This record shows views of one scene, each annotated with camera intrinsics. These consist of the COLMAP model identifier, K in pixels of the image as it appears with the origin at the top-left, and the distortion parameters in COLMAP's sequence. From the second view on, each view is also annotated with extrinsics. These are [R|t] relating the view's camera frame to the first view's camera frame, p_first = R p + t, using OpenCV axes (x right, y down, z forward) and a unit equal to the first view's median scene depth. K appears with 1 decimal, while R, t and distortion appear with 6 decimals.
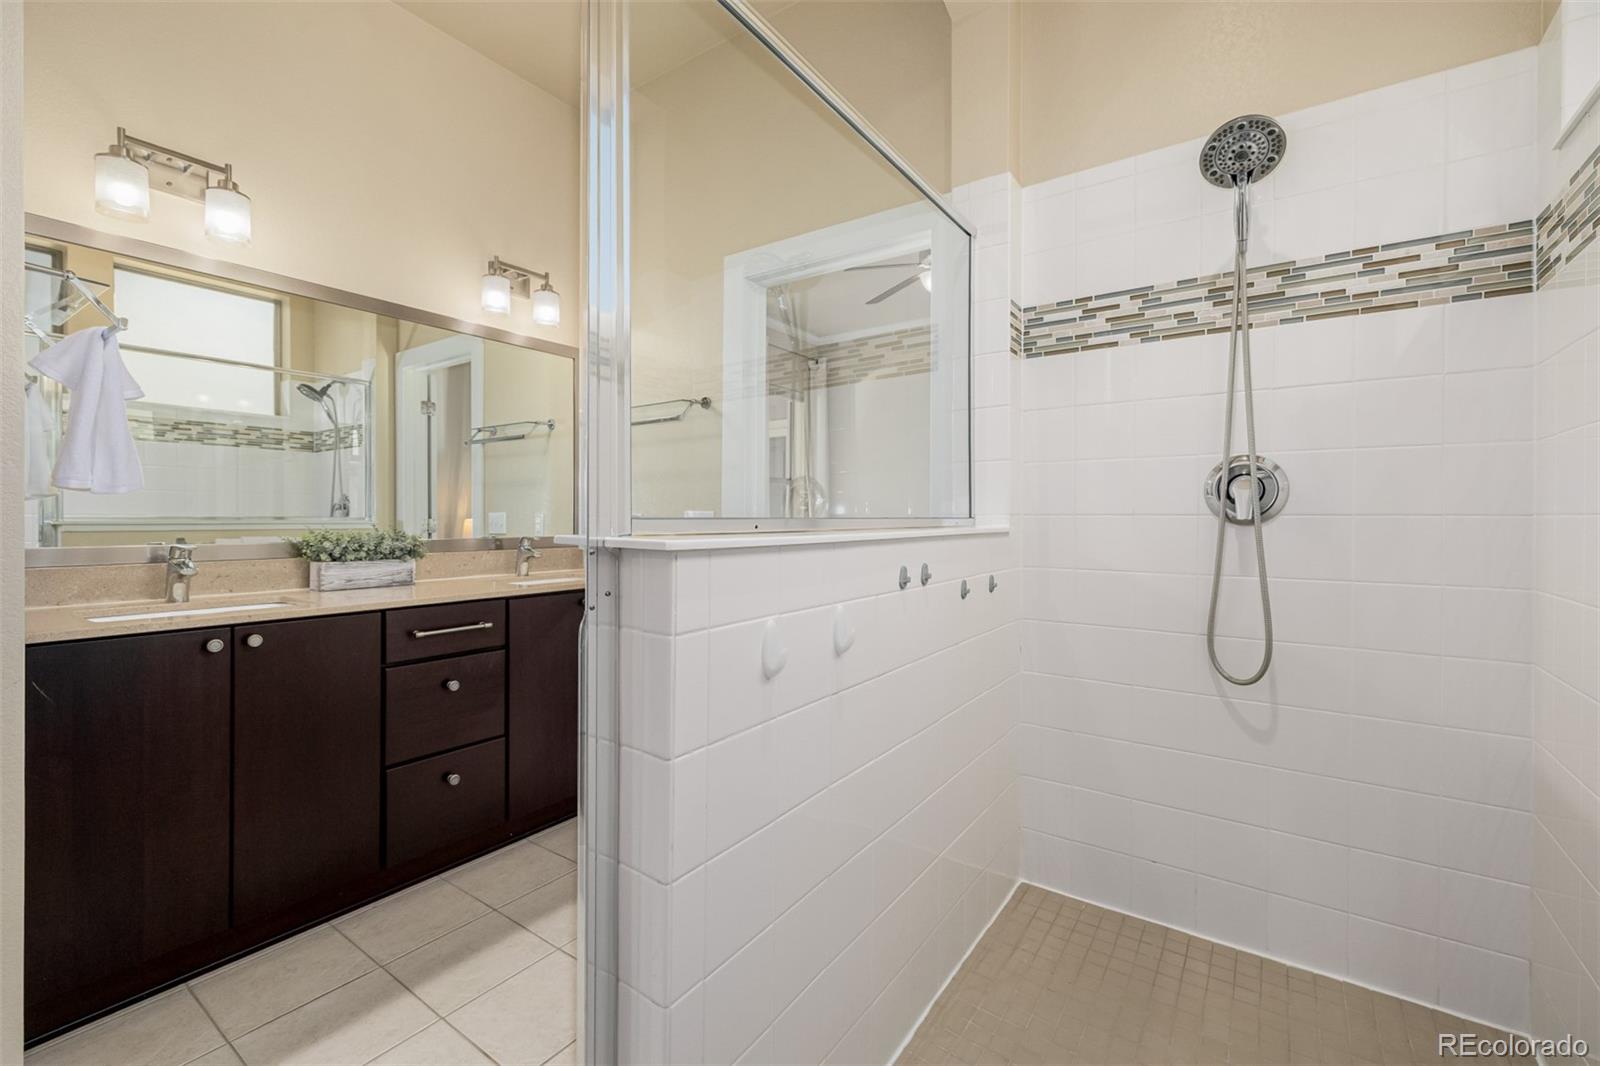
lens RADIAL K [[675.9, 0, 807.0], [0, 675.9, 528.0], [0, 0, 1]] dist [-0.002996, -0.000305]
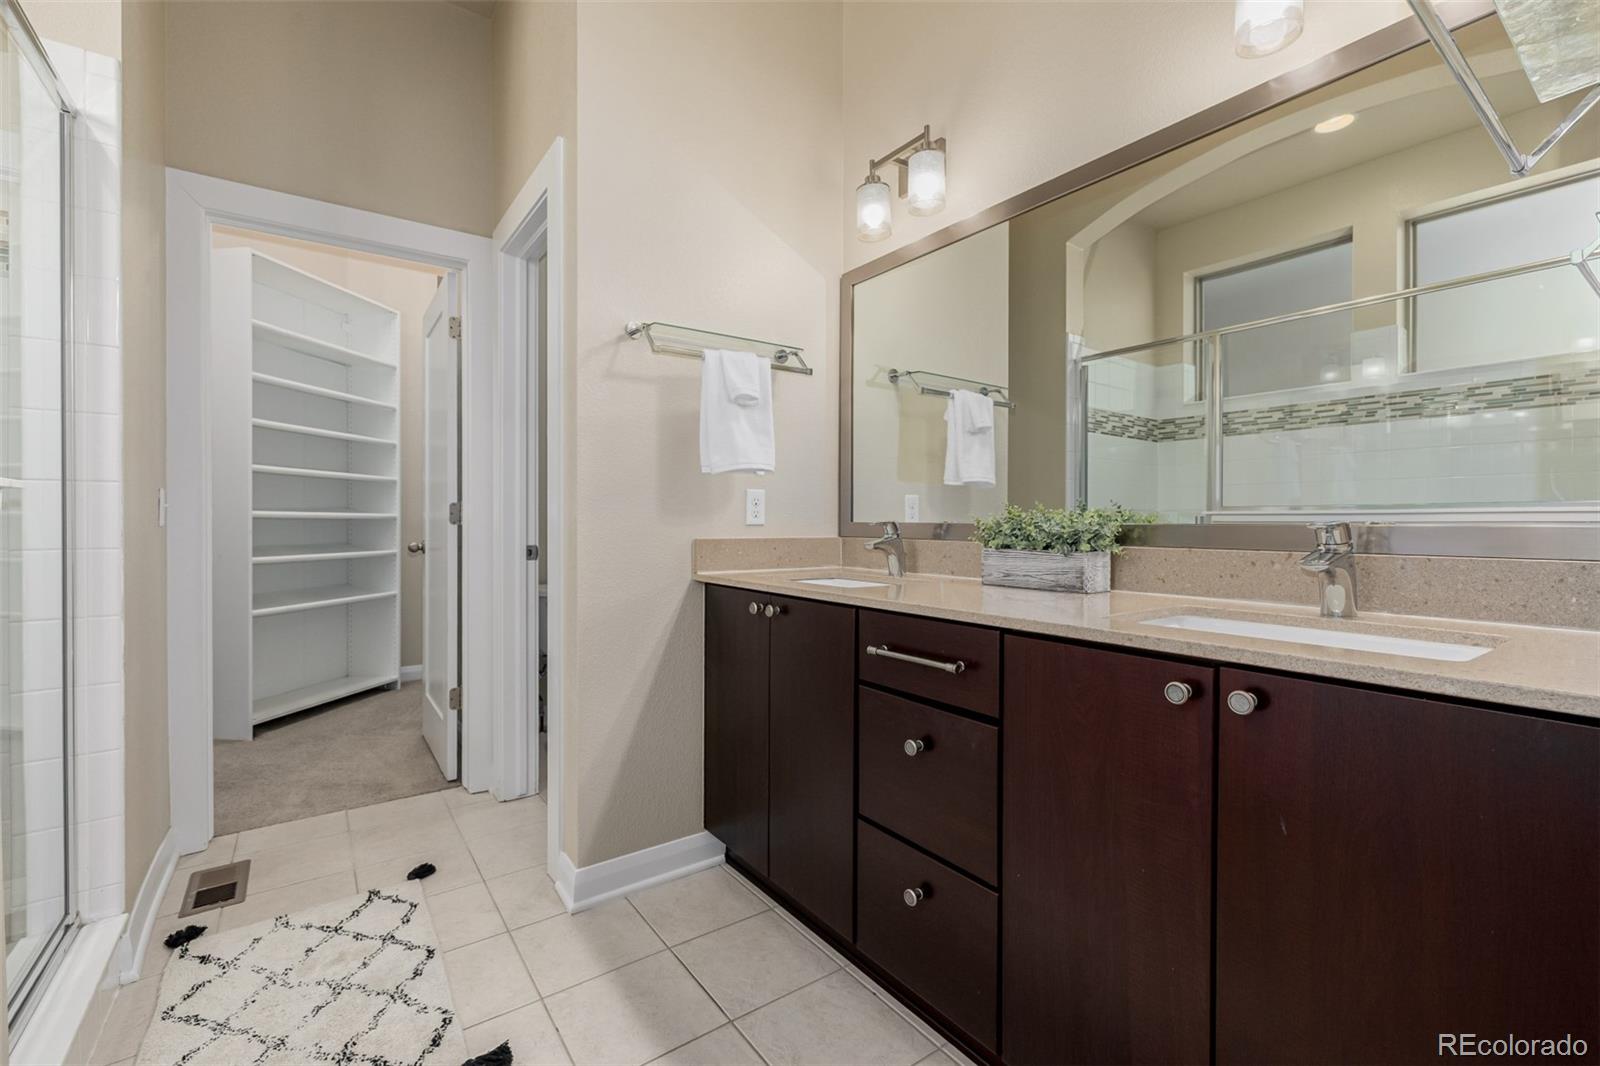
lens RADIAL K [[687.2, 0, 800.0], [0, 687.2, 533.0], [0, 0, 1]] dist [-0.000093, 0.000145]
pose [[-0.324066, 0.005249, -0.946020, 0.103756], [-0.018910, 0.999749, 0.012025, 0.027234], [0.945845, 0.021786, -0.323885, 1.016721]]
